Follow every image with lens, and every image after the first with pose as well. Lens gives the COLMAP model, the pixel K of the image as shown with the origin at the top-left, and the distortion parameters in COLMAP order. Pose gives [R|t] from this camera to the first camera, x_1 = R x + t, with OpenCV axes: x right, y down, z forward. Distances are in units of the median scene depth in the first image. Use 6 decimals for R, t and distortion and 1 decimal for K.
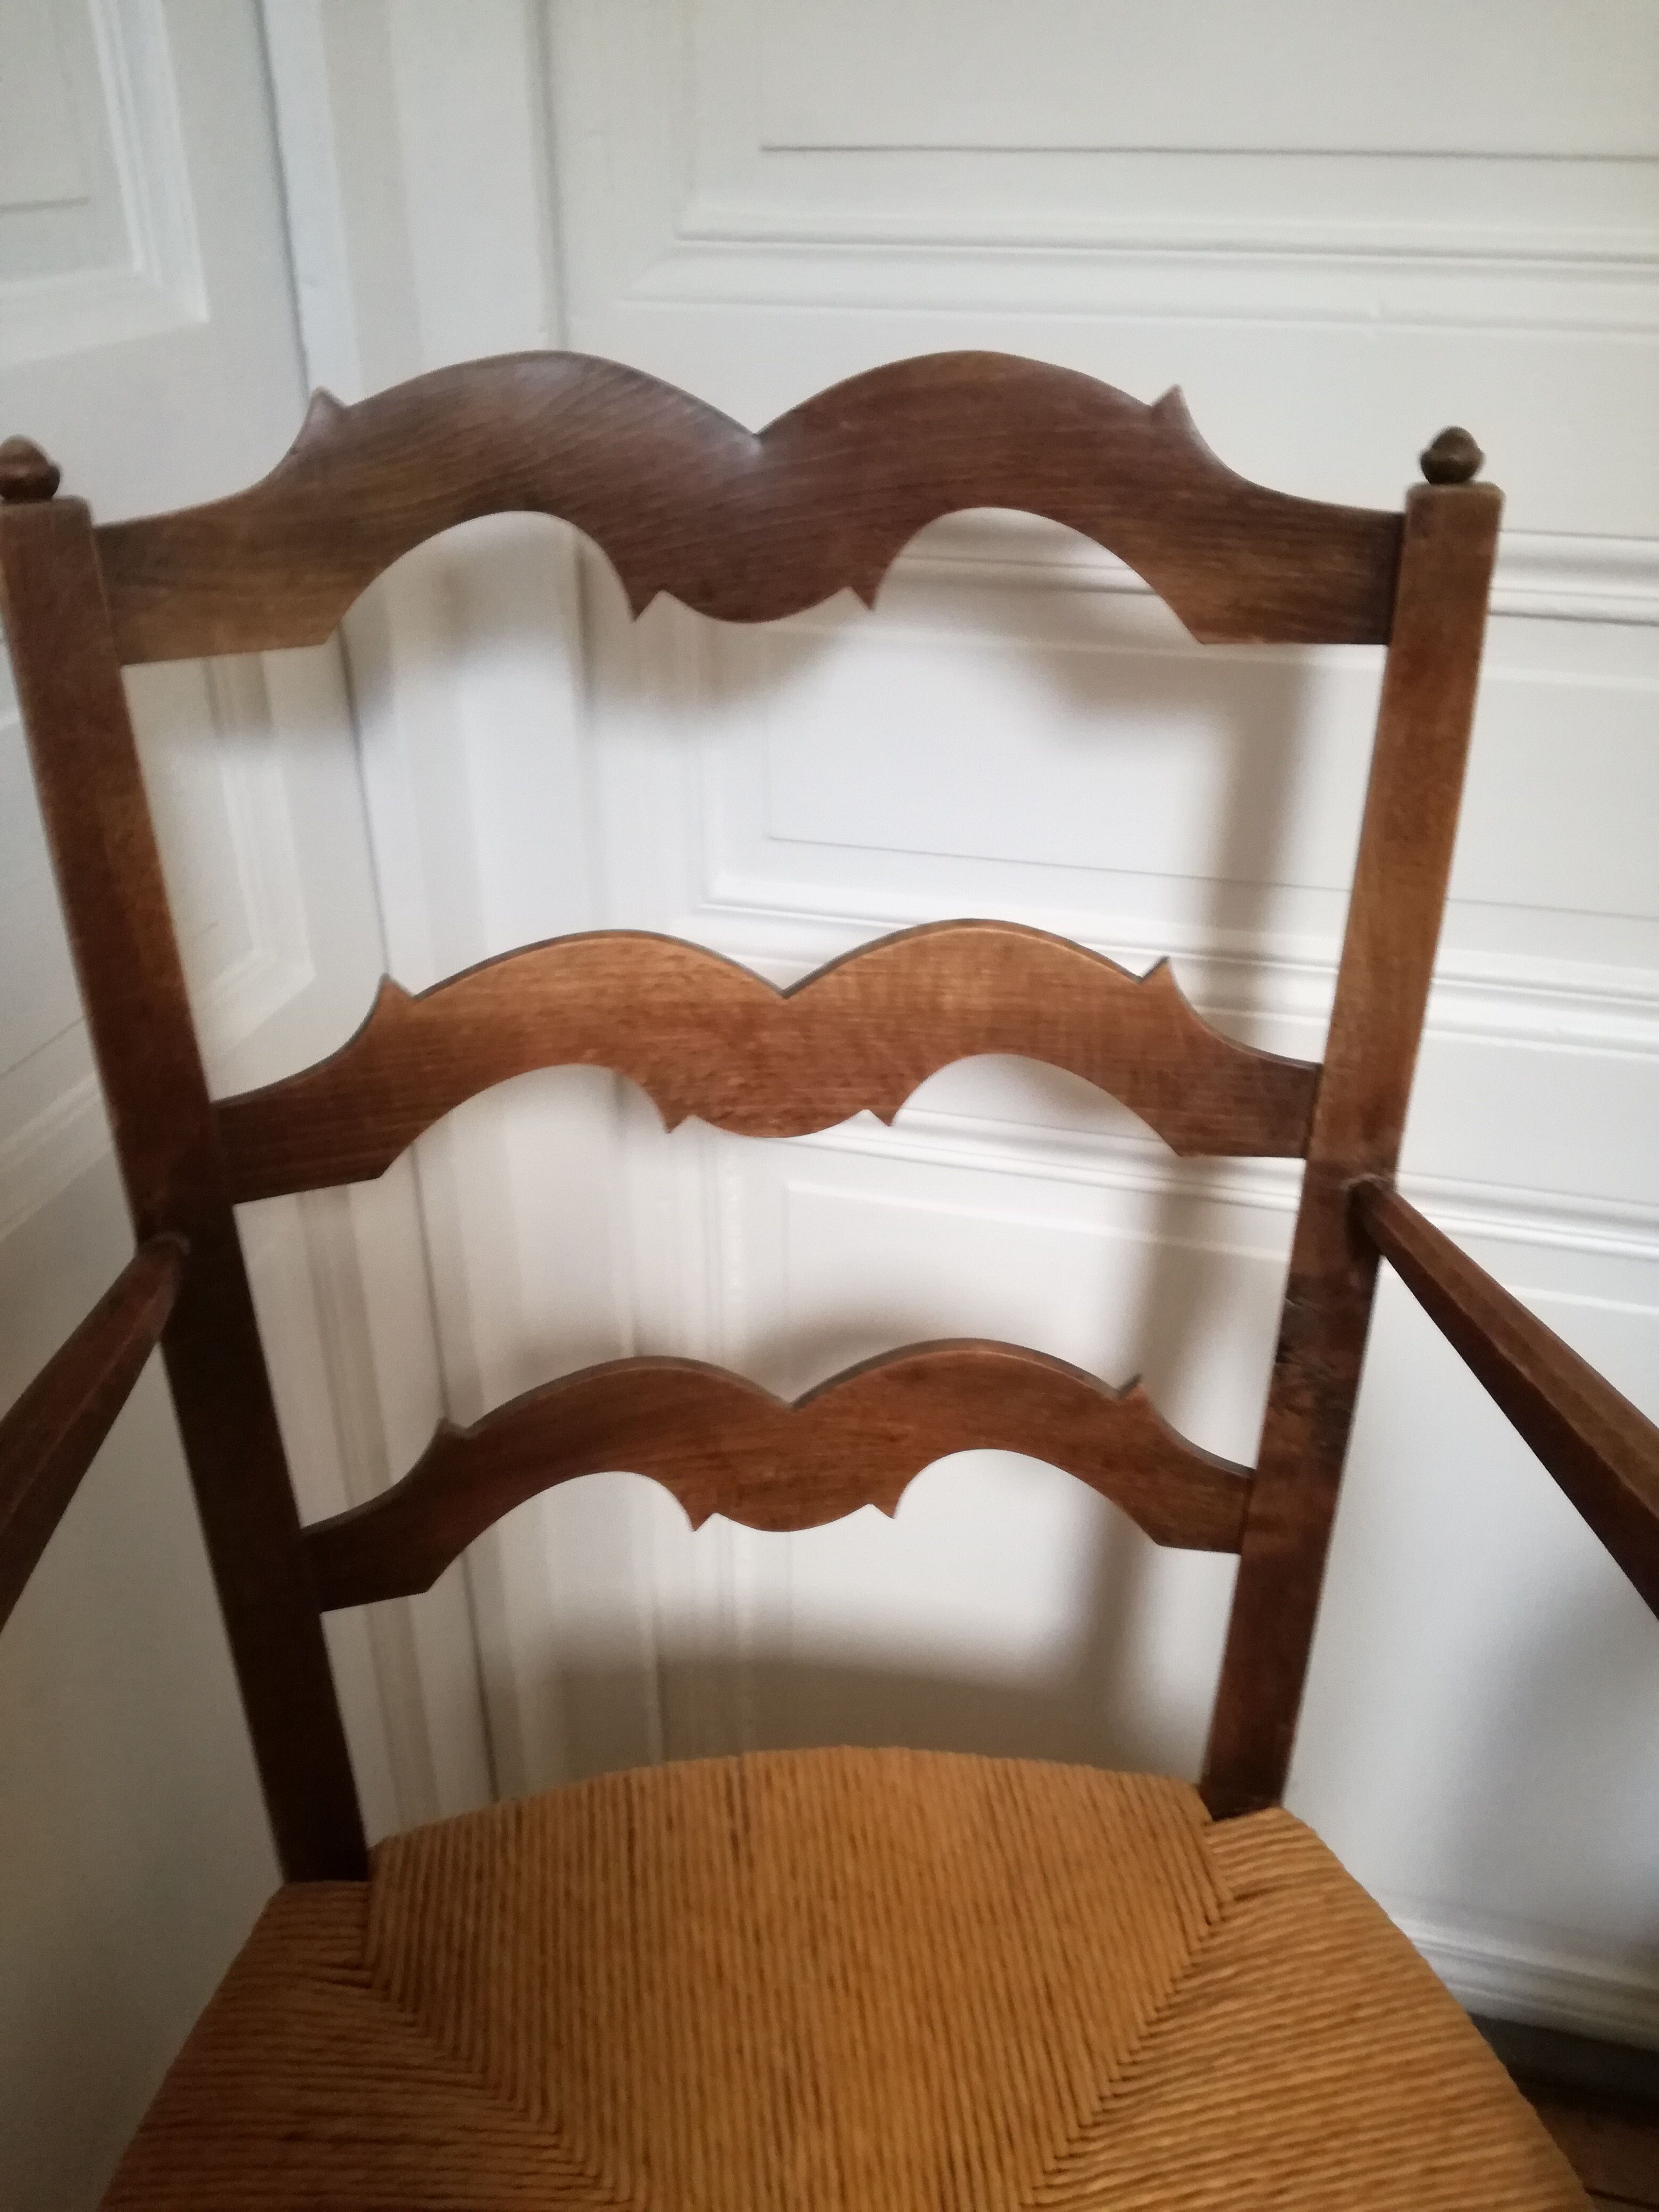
lens RADIAL K [[1814.7, 0, 823.7], [0, 1814.7, 1070.9], [0, 0, 1]] dist [0.081498, -0.166655]
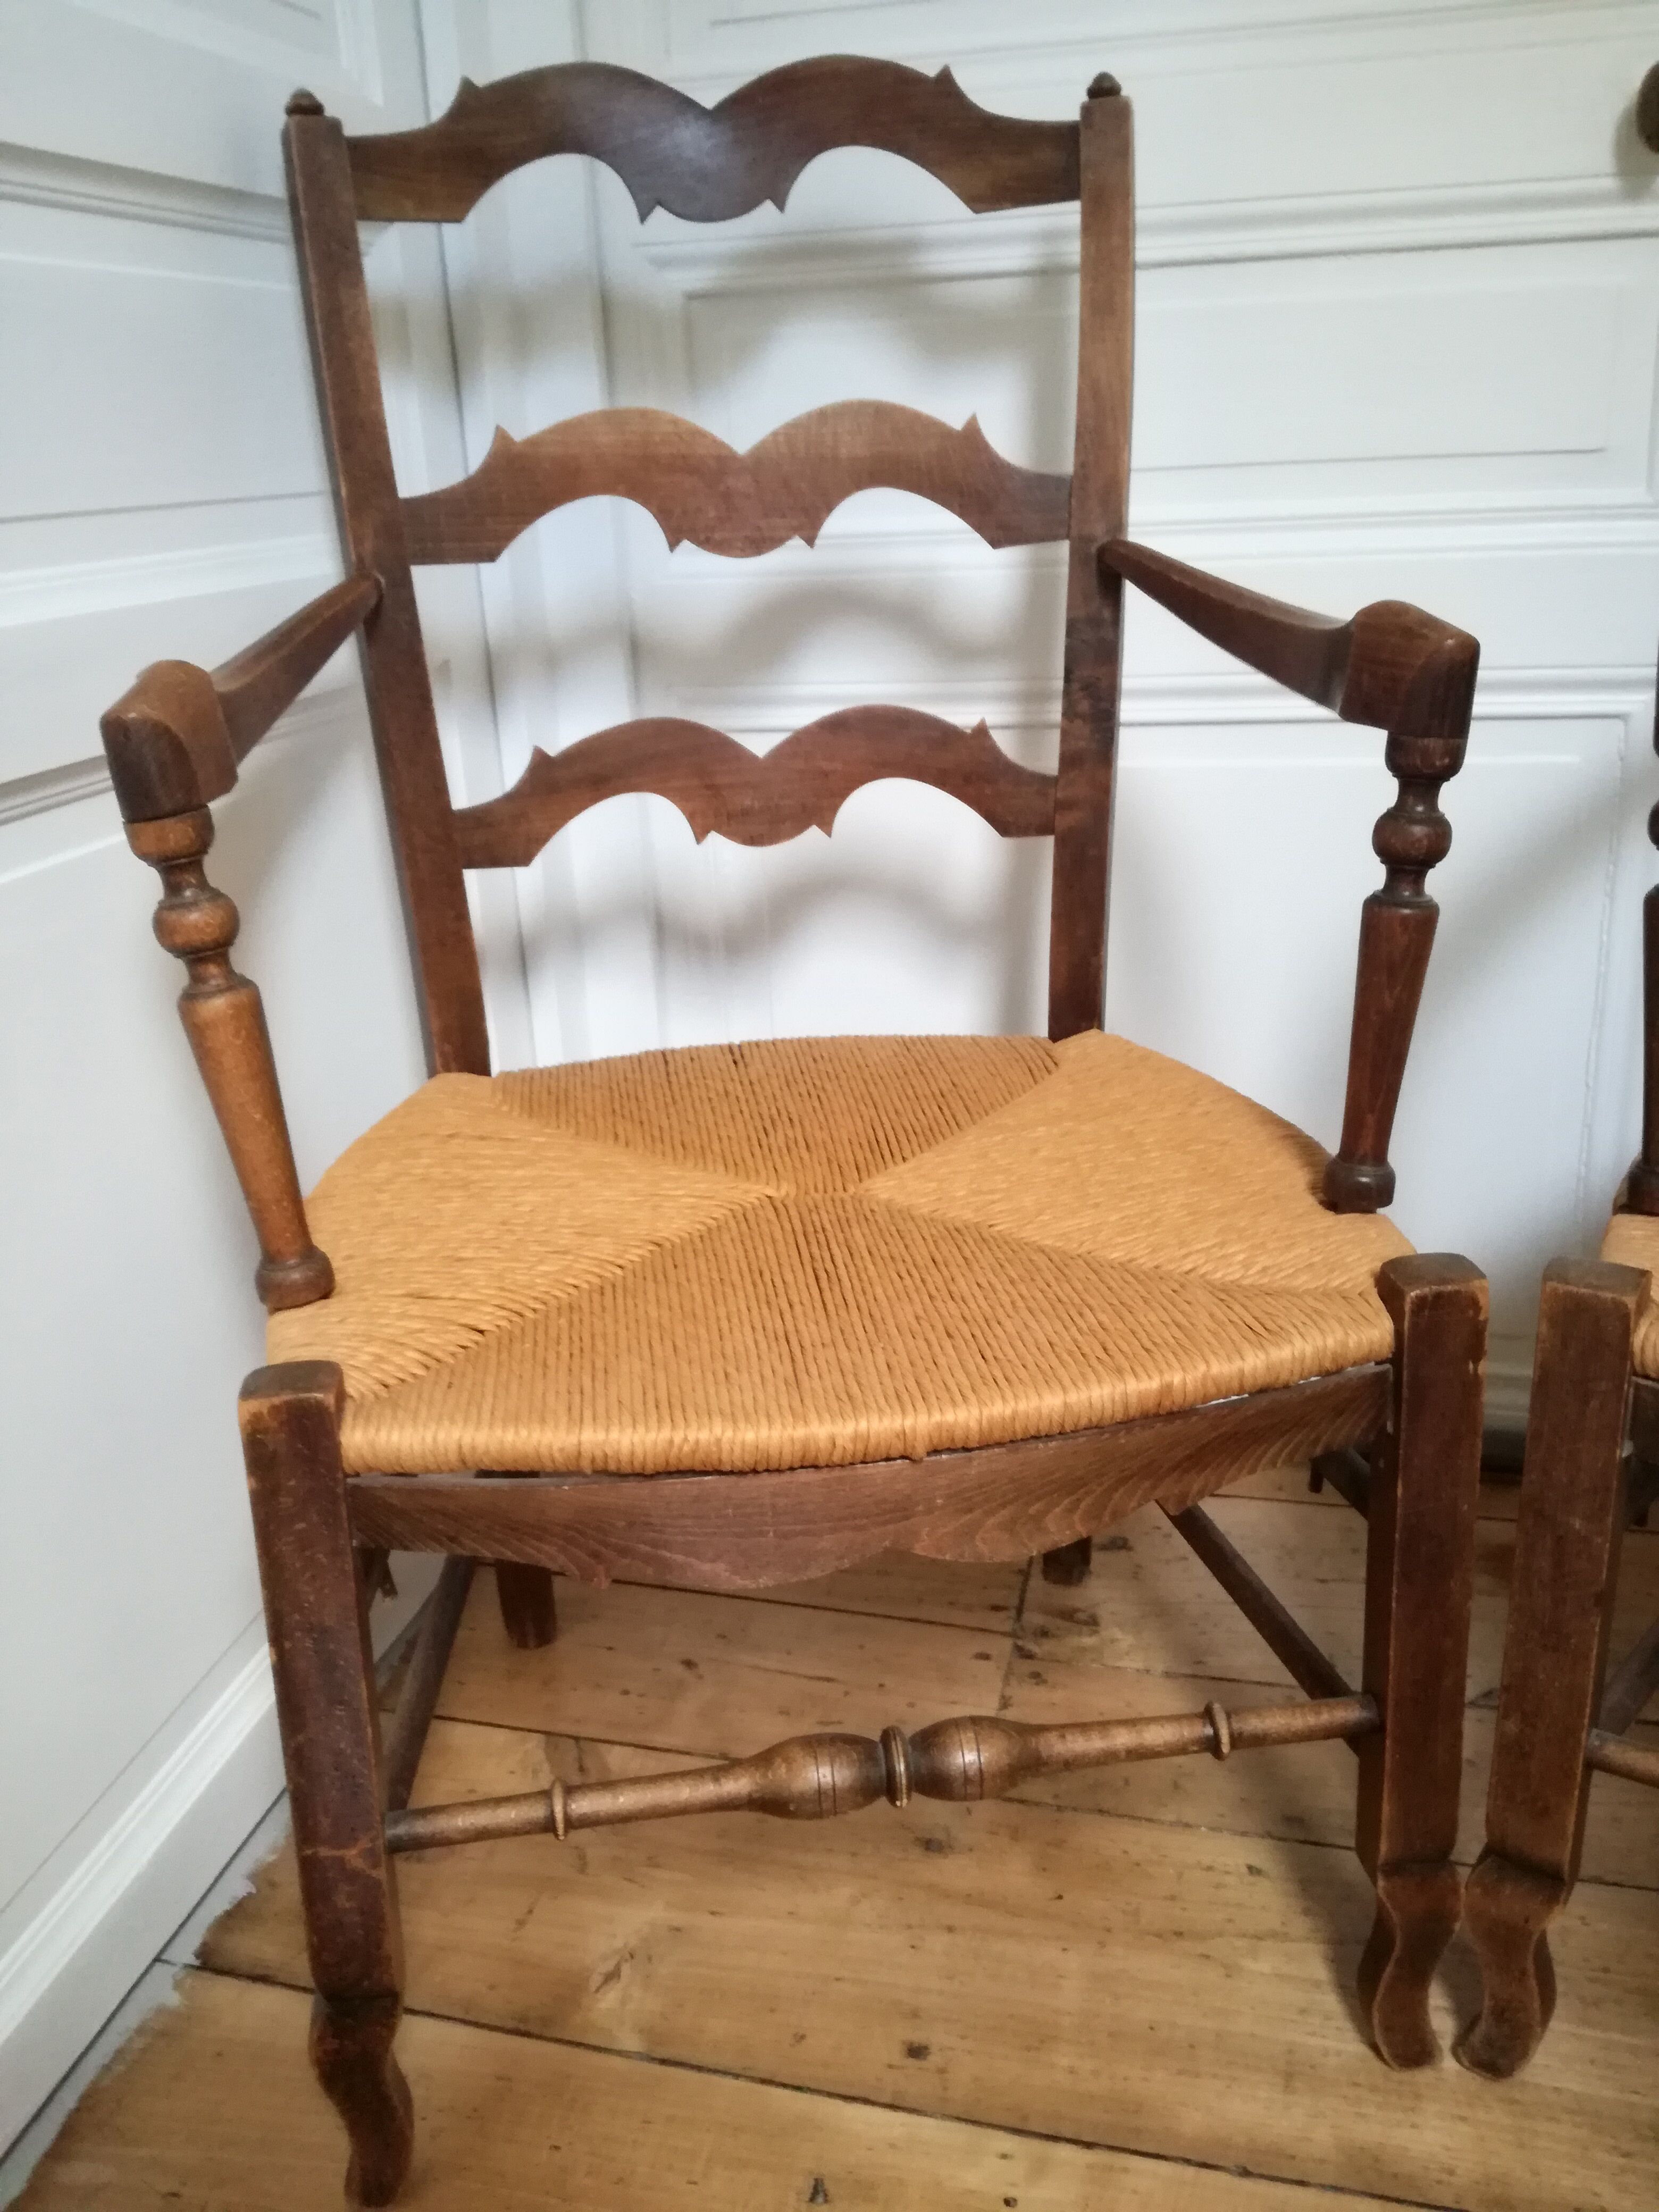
lens RADIAL K [[1814.7, 0, 822.2], [0, 1814.7, 1103.6], [0, 0, 1]] dist [0.081498, -0.166655]
pose [[0.998934, -0.046151, 0.001203, 0.021153], [0.045732, 0.985626, -0.162632, 0.782251], [0.006320, 0.162514, 0.986686, -0.504269]]
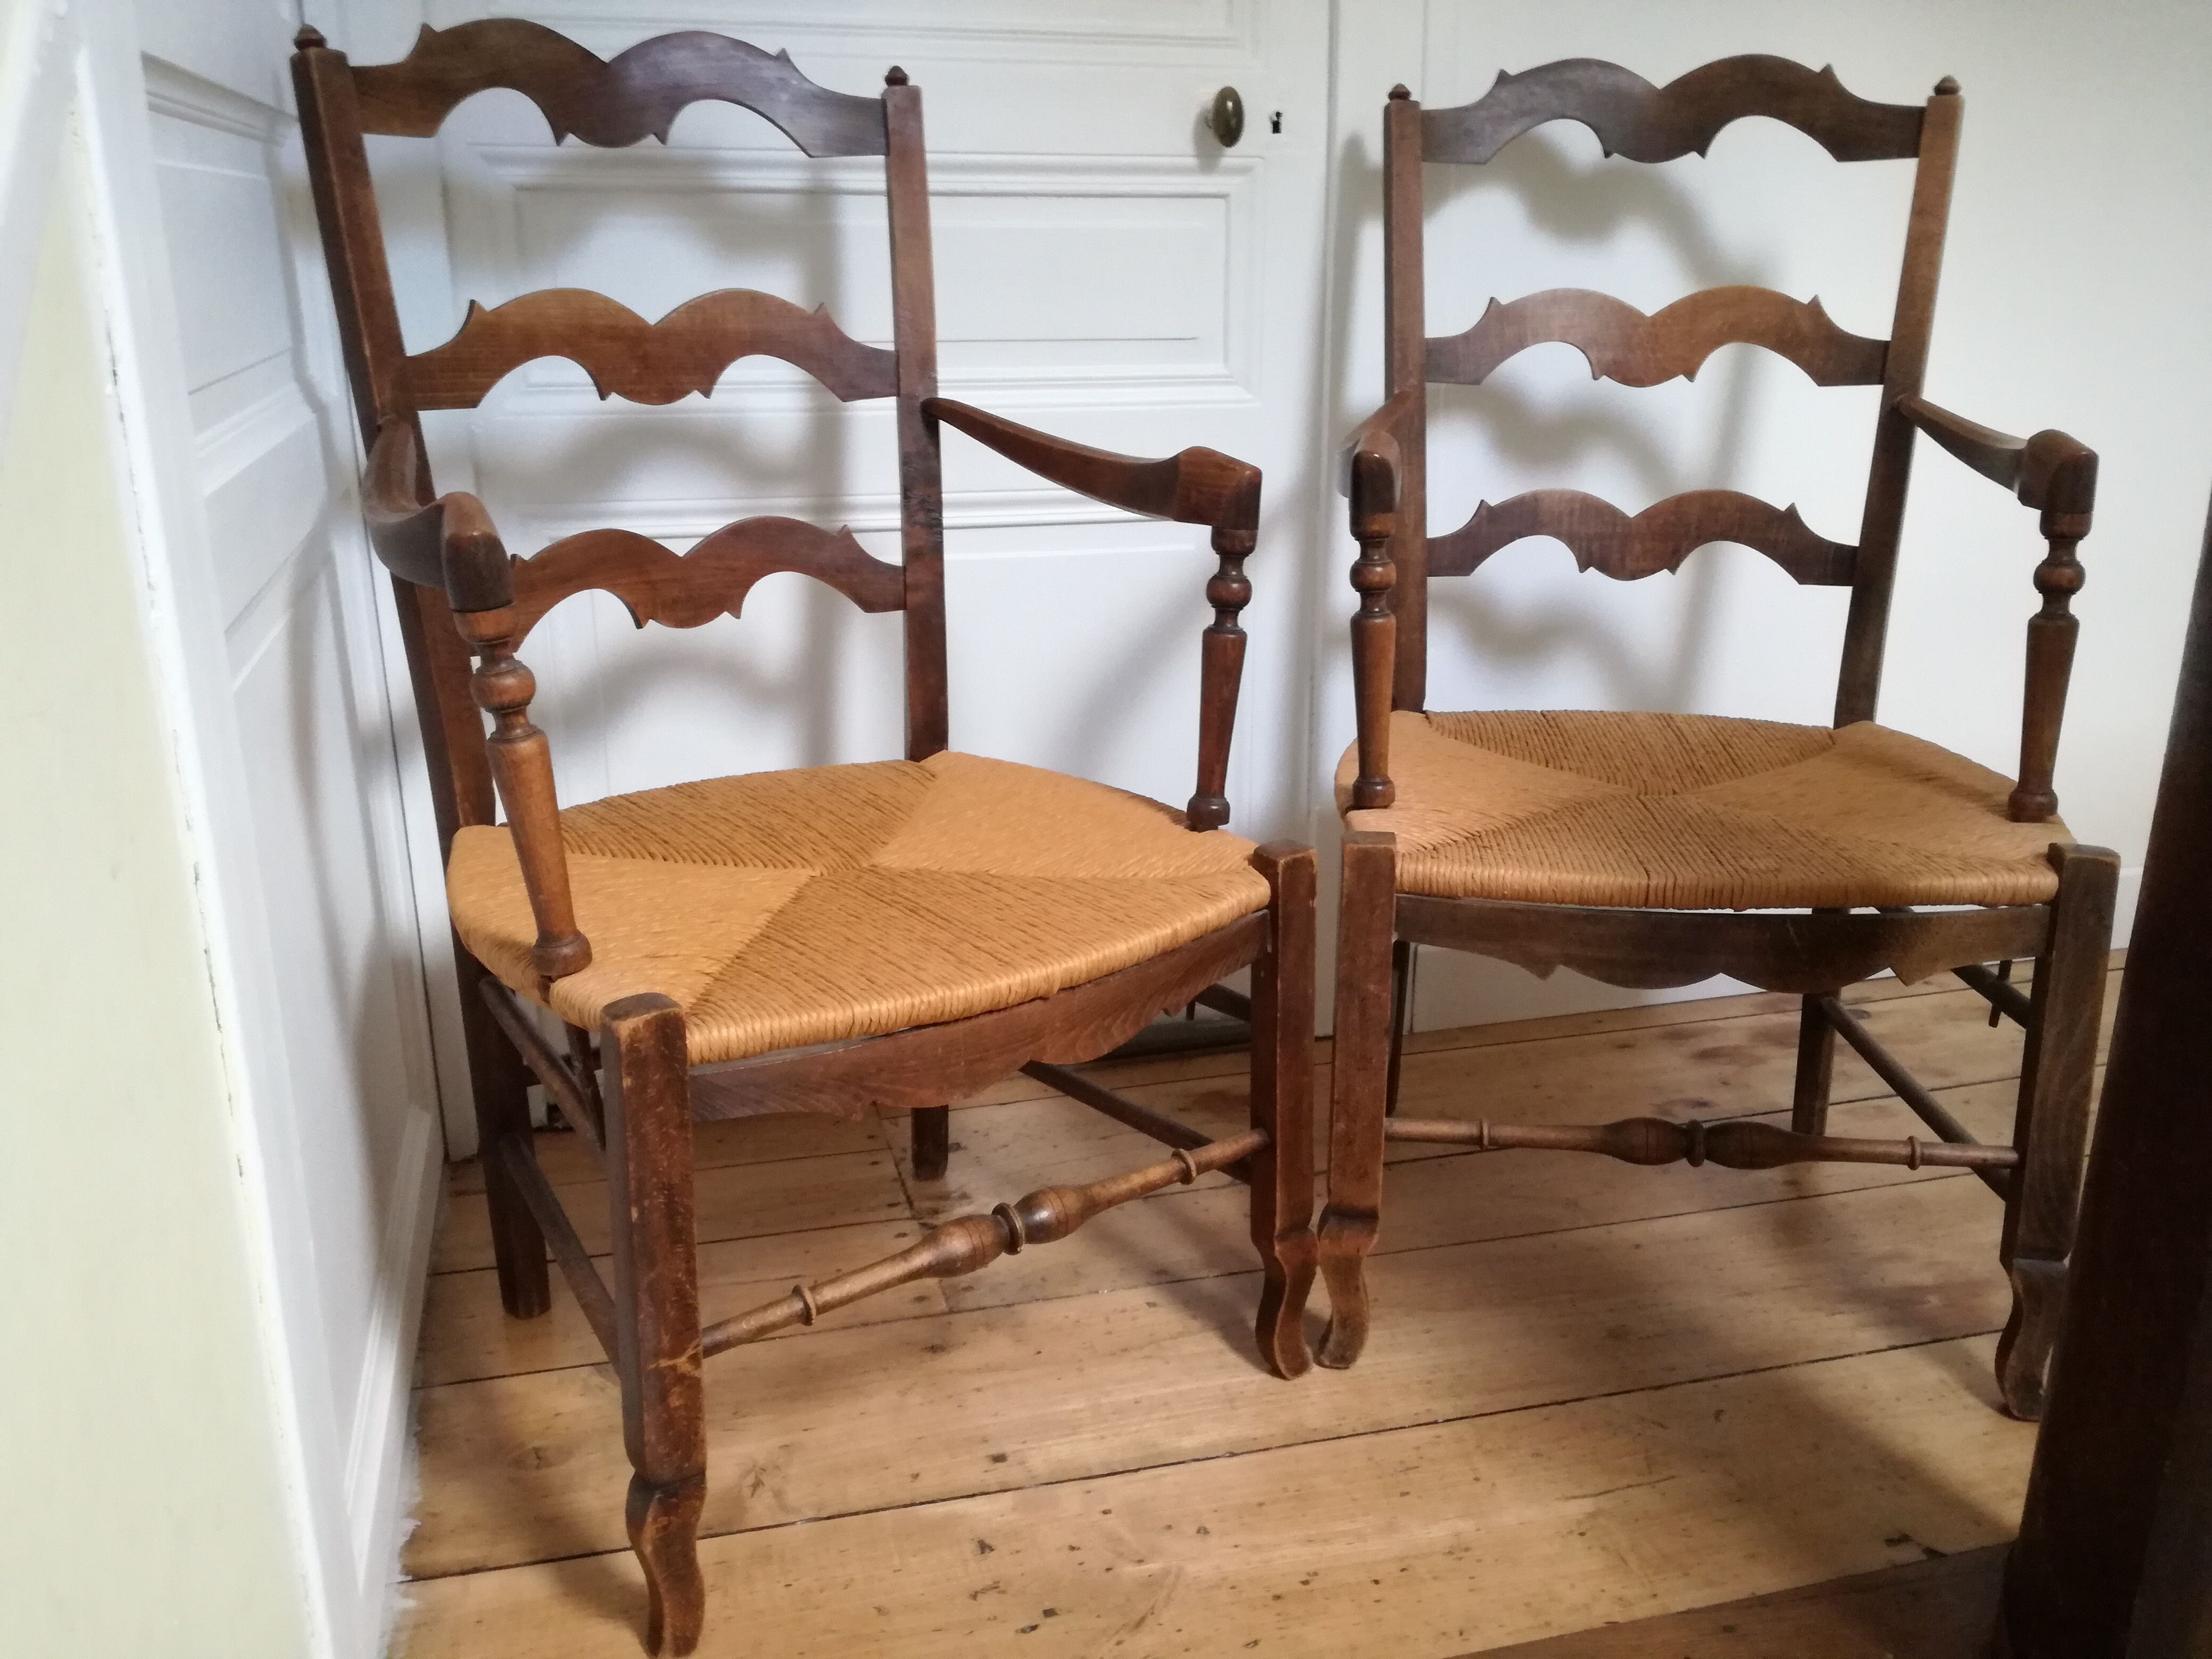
lens RADIAL K [[1814.7, 0, 1092.0], [0, 1814.7, 838.9], [0, 0, 1]] dist [0.081498, -0.166655]
pose [[0.865753, -0.151198, 0.477085, -0.666112], [0.239333, 0.962284, -0.129345, 0.902253], [-0.439534, 0.226163, 0.869287, -0.902400]]
